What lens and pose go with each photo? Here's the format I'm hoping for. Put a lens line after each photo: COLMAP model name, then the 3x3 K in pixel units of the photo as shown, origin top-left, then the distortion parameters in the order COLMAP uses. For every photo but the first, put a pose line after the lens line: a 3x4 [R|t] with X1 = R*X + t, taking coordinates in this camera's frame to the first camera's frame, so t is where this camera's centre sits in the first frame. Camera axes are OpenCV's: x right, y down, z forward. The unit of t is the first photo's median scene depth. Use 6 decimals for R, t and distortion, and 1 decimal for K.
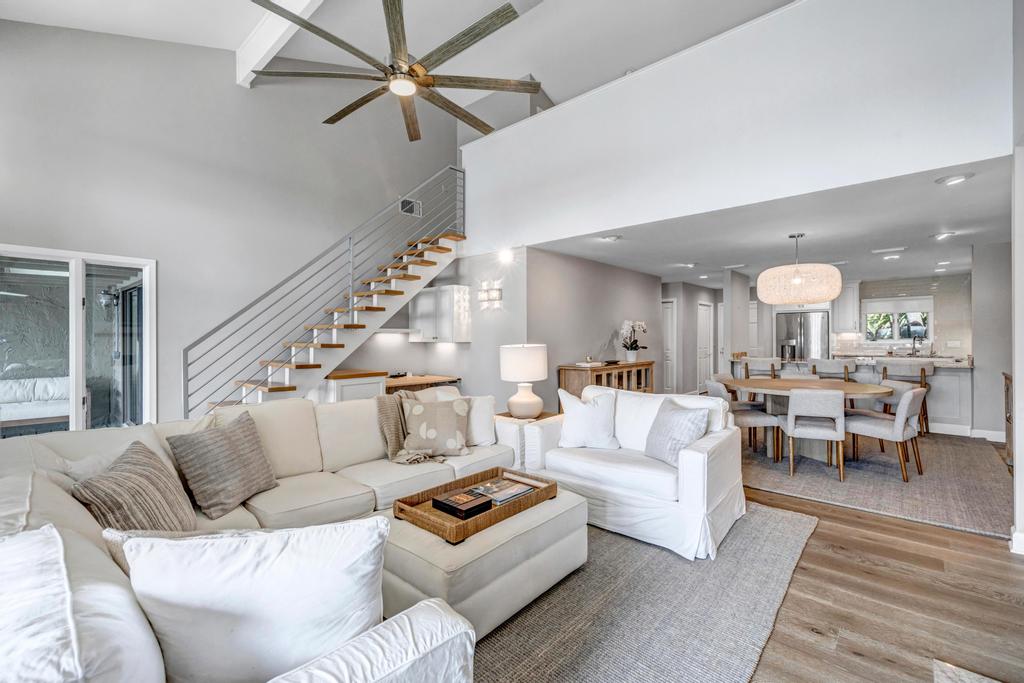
lens RADIAL K [[441.3, 0, 509.0], [0, 441.3, 338.6], [0, 0, 1]] dist [0.009060, -0.000053]
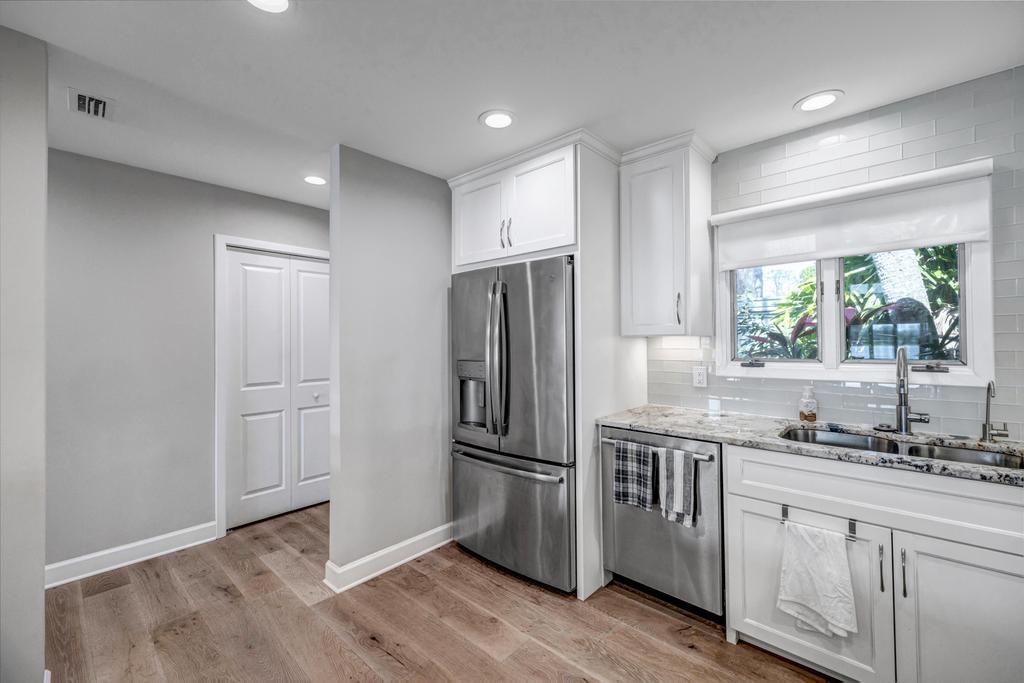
lens RADIAL K [[422.0, 0, 512.0], [0, 422.0, 341.5], [0, 0, 1]] dist [0.002982, 0.000174]
pose [[0.999981, -0.000077, -0.006114, 1.287251], [0.000071, 0.999999, -0.001074, -0.019591], [0.006114, 0.001074, 0.999981, 1.413893]]
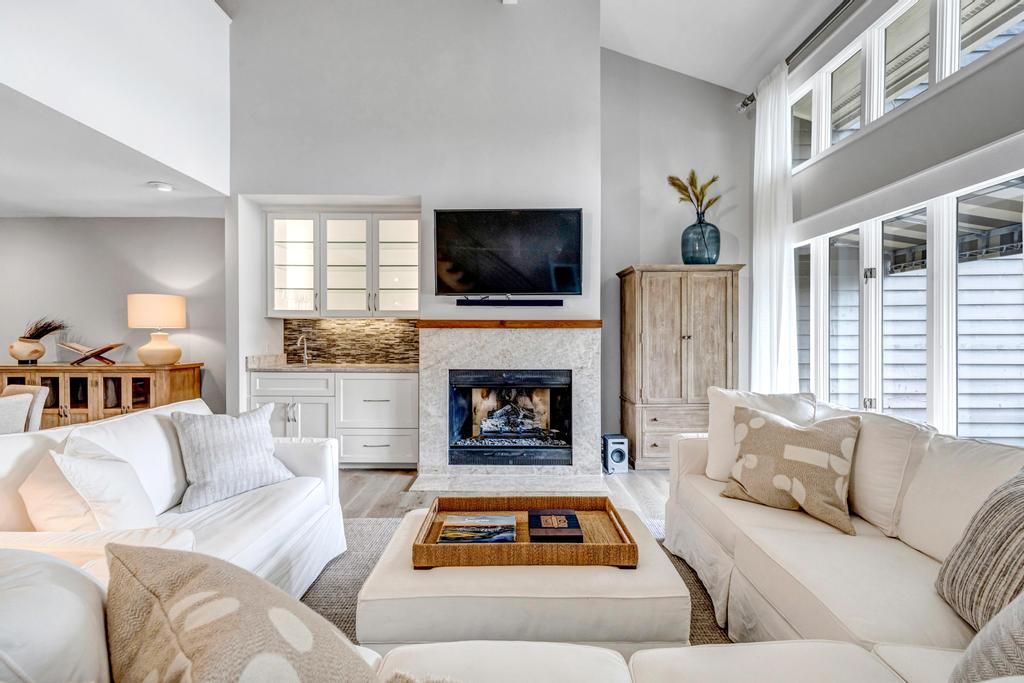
lens RADIAL K [[441.3, 0, 509.0], [0, 441.3, 338.6], [0, 0, 1]] dist [0.009060, -0.000053]
pose [[-0.665407, 0.003668, 0.746472, -0.290107], [0.005060, 0.999987, -0.000404, 0.022311], [-0.746463, 0.003508, -0.665417, 0.727365]]
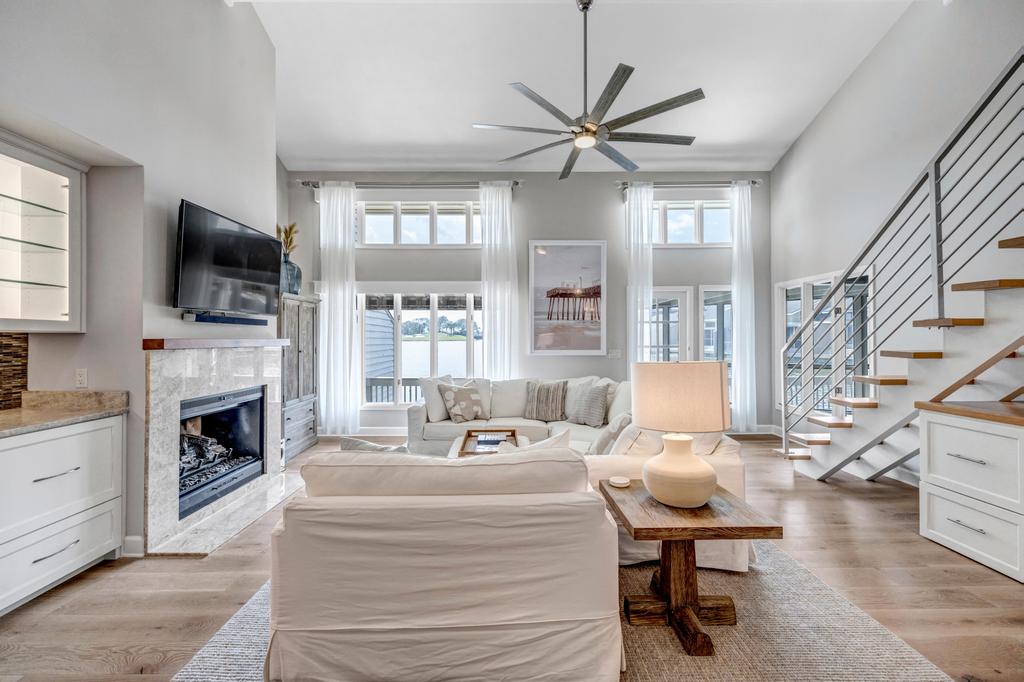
lens RADIAL K [[431.4, 0, 506.5], [0, 431.4, 339.1], [0, 0, 1]] dist [0.007302, -0.000586]
pose [[-0.740012, 0.008411, -0.672541, 0.443362], [0.004743, 0.999962, 0.007287, -0.013943], [0.672577, 0.002203, -0.740024, 1.050495]]
